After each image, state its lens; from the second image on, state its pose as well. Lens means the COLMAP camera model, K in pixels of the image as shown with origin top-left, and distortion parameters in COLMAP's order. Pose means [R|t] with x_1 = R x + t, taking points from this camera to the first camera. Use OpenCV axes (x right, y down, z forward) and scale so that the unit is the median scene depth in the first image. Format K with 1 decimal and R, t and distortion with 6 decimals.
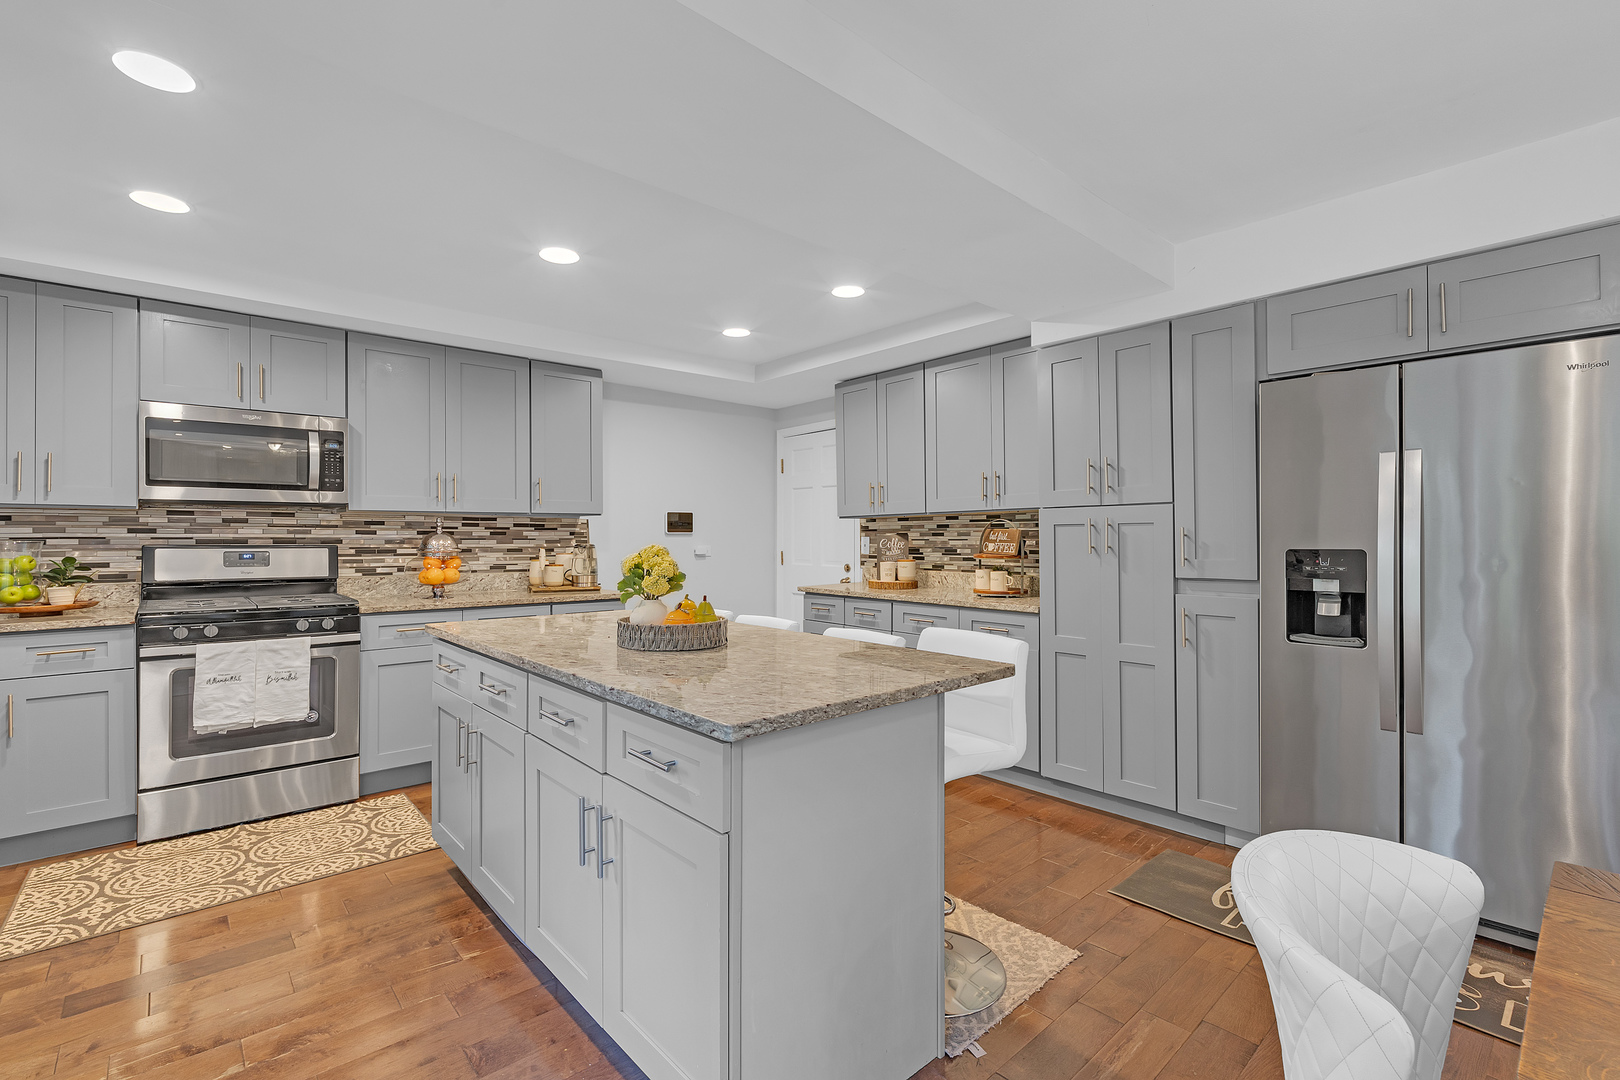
lens RADIAL K [[719.8, 0, 810.0], [0, 719.8, 540.0], [0, 0, 1]] dist [-0.005613, -0.000230]
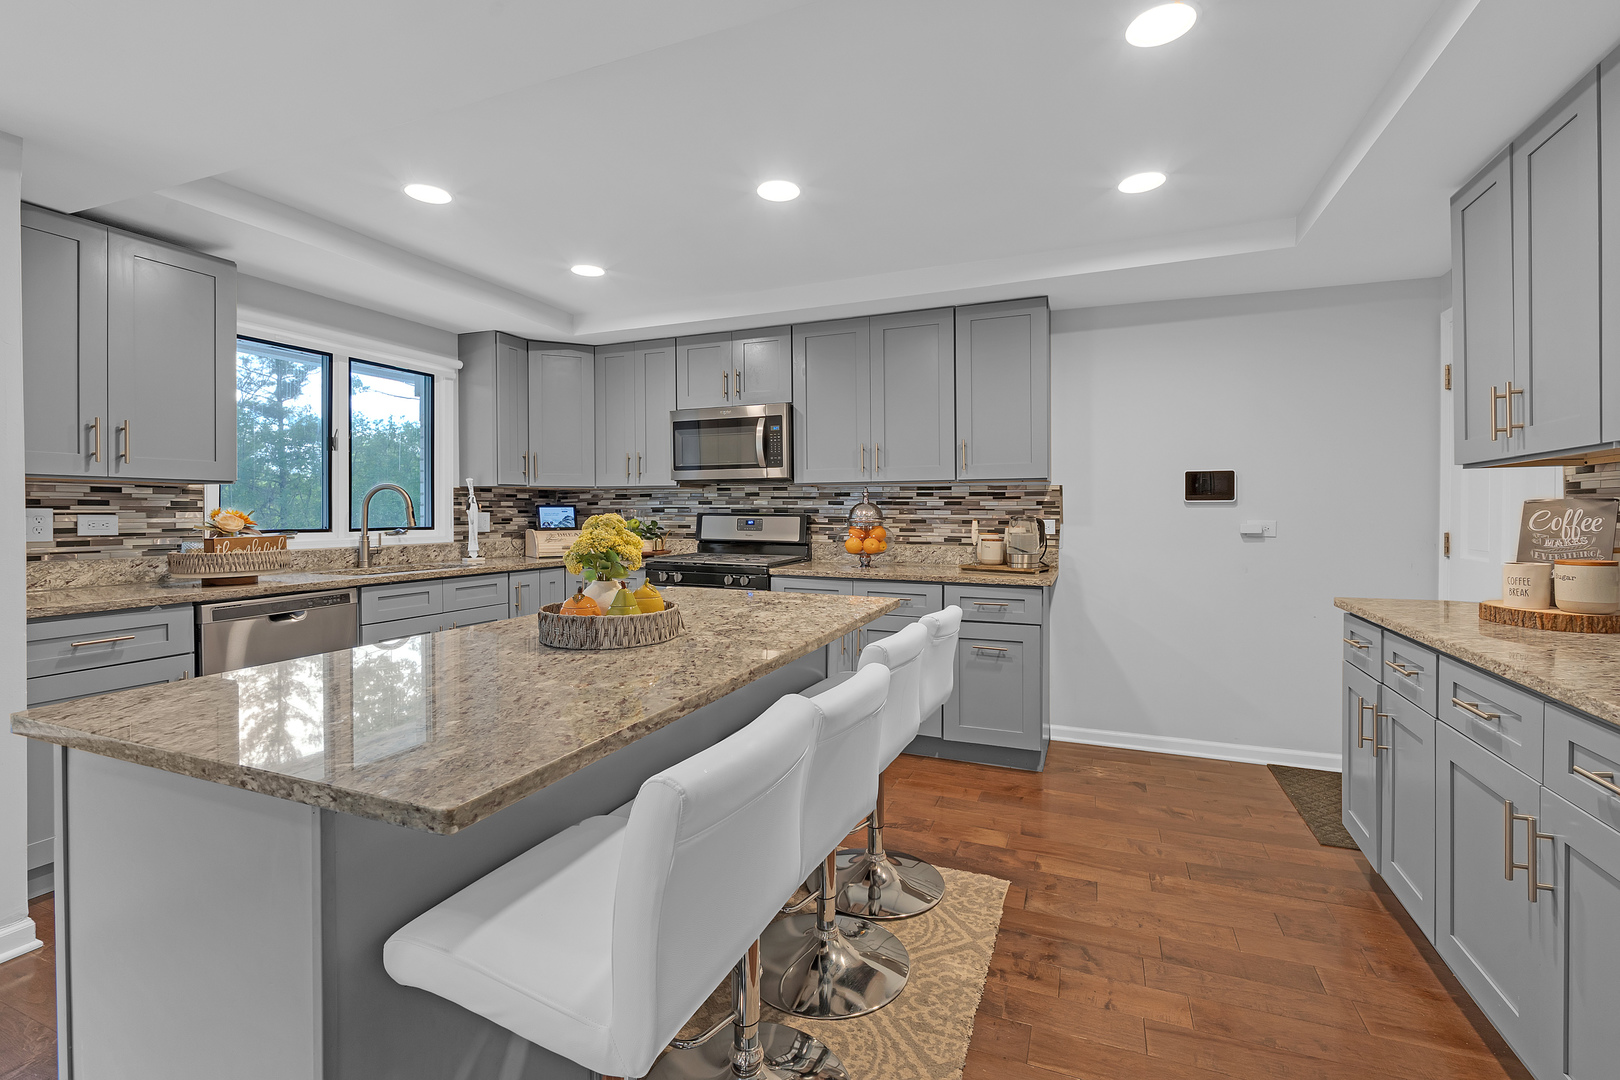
lens RADIAL K [[720.6, 0, 812.0], [0, 720.6, 521.1], [0, 0, 1]] dist [-0.007440, -0.000302]
pose [[0.432995, 0.015492, -0.901263, 0.381415], [-0.004652, 0.999877, 0.014952, 0.000917], [0.901384, -0.002281, 0.433014, 0.514363]]
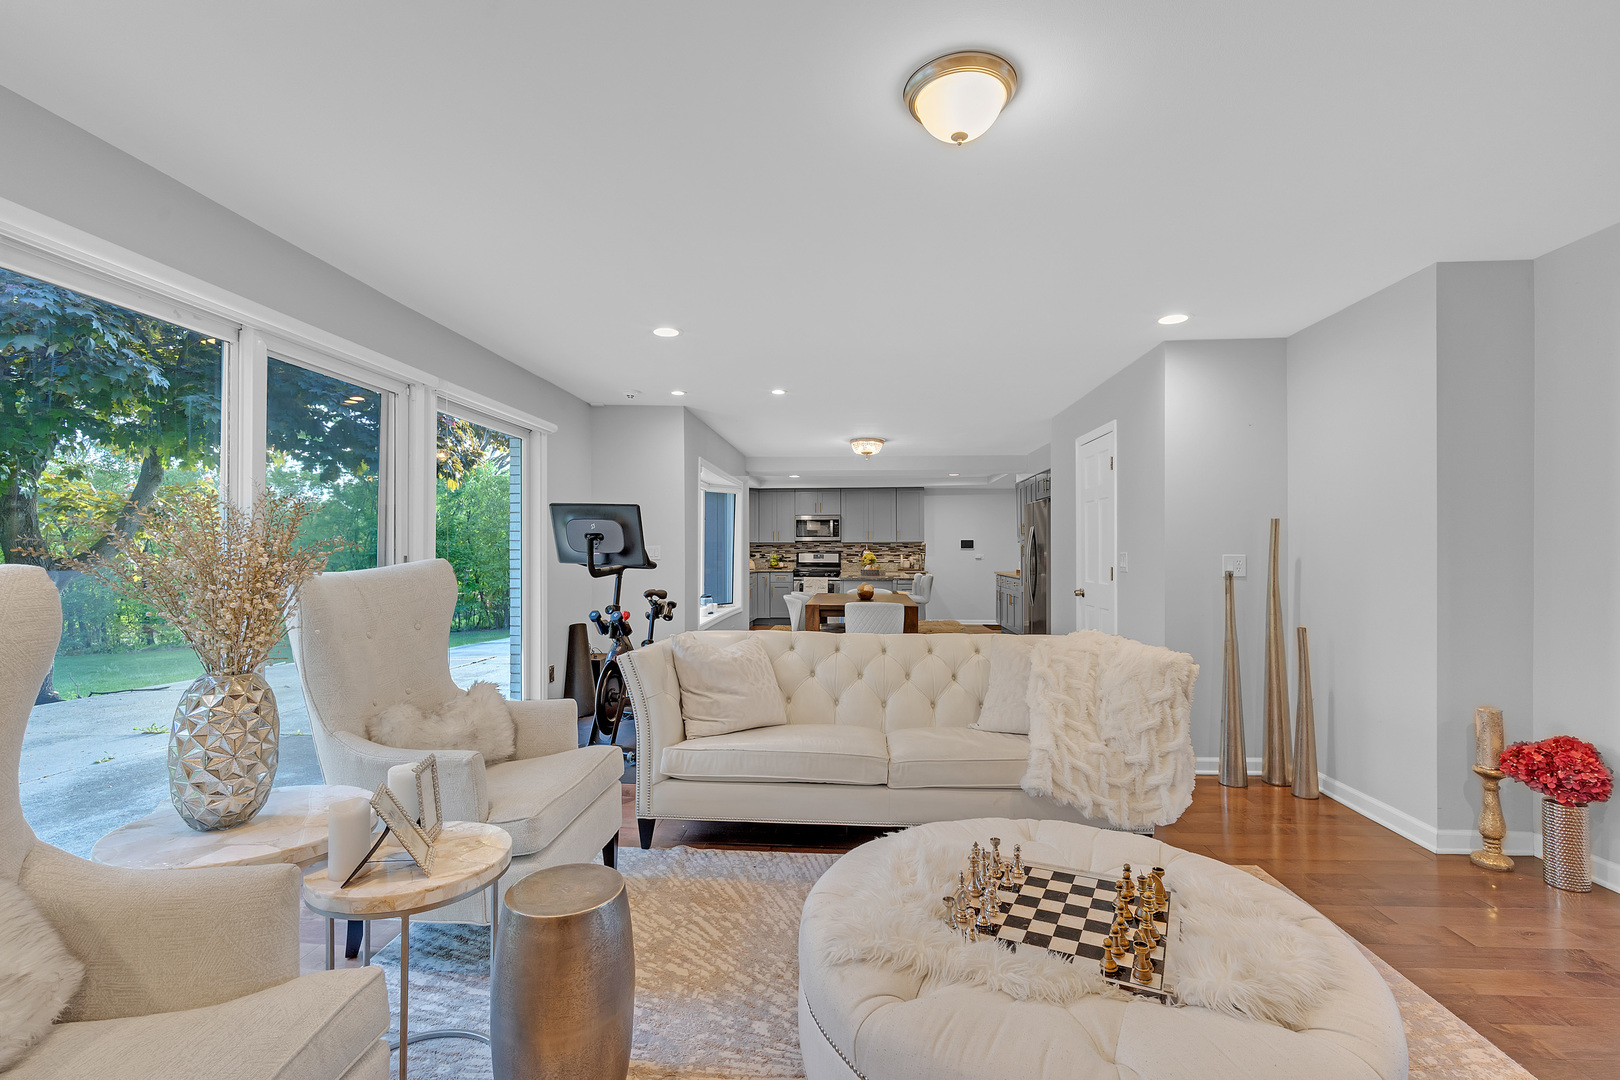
lens RADIAL K [[740.7, 0, 810.0], [0, 740.7, 540.0], [0, 0, 1]] dist [-0.040577, -0.000268]
pose [[0.692234, -0.009057, -0.721617, 1.673694], [-0.003905, 0.999860, -0.016296, 0.004263], [0.721663, 0.014099, 0.692101, -1.428801]]
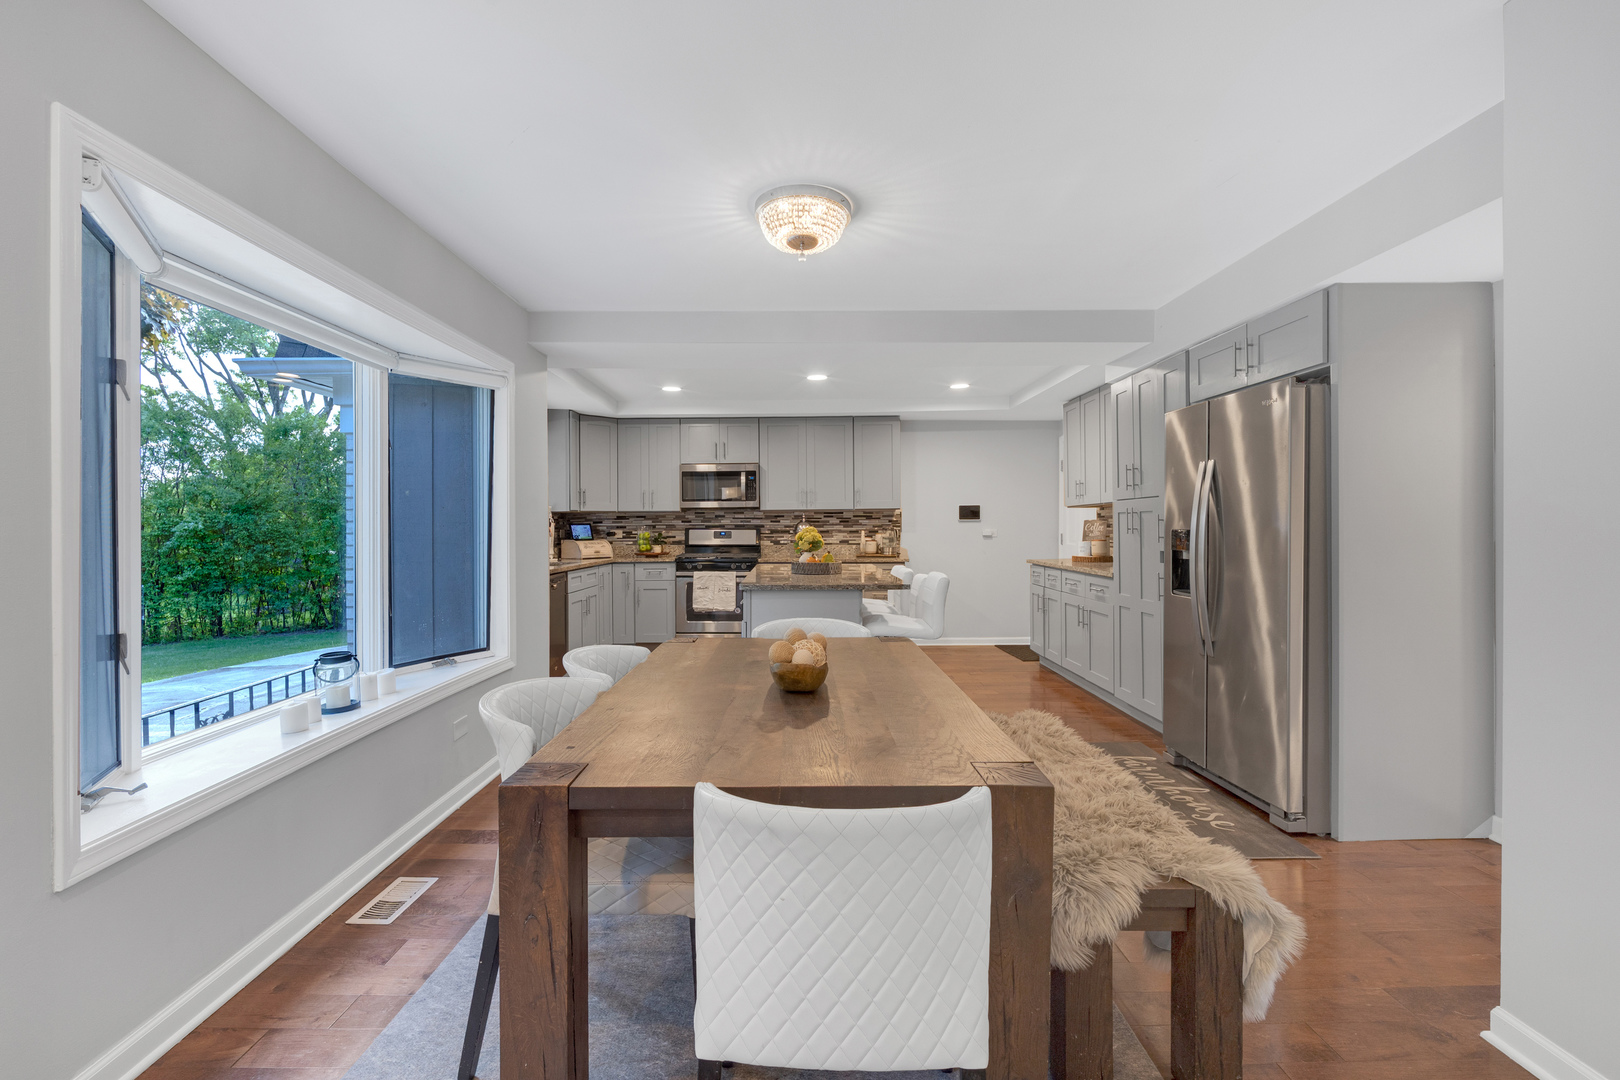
lens RADIAL K [[736.9, 0, 810.0], [0, 736.9, 540.0], [0, 0, 1]] dist [-0.002290, -0.000250]
pose [[0.750807, 0.009336, -0.660455, 0.752182], [0.002407, 0.999855, 0.016869, 0.005638], [0.660517, -0.014255, 0.750676, -0.397953]]
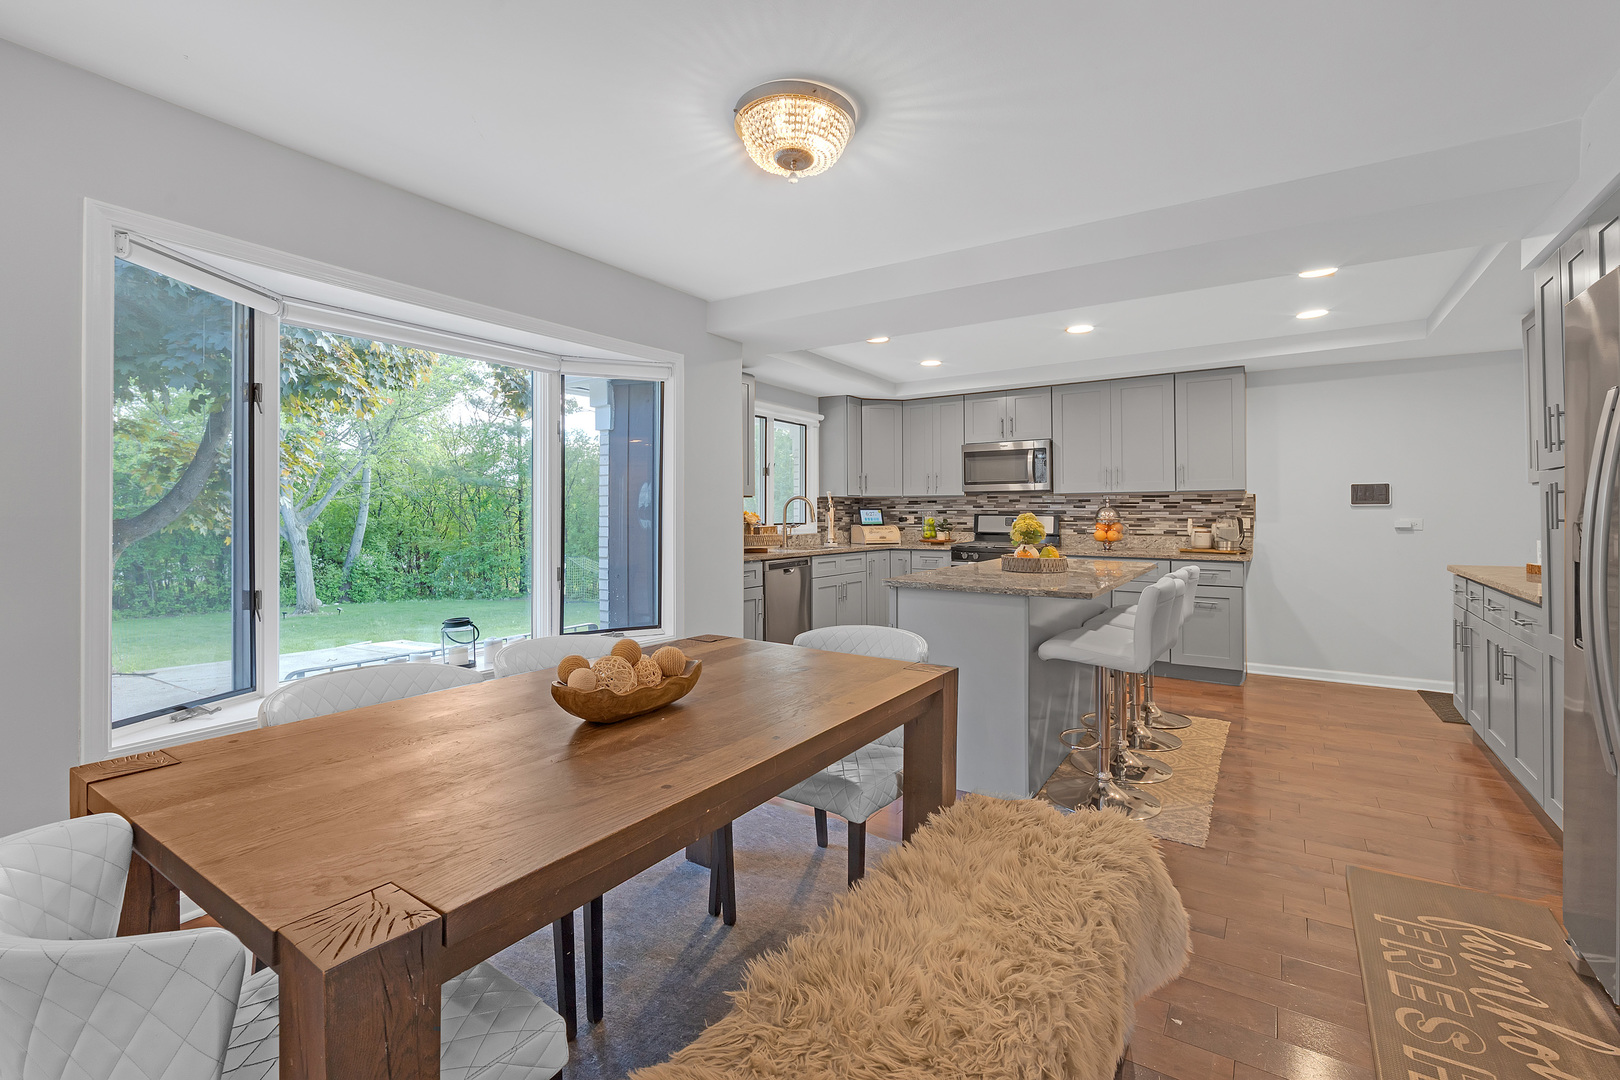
lens RADIAL K [[730.2, 0, 799.8], [0, 730.2, 516.3], [0, 0, 1]] dist [-0.003241, 0.000003]
pose [[0.242117, 0.005806, -0.970230, 0.829949], [-0.003866, 0.999980, 0.005019, 0.004789], [0.970239, 0.002536, 0.242135, 0.016888]]
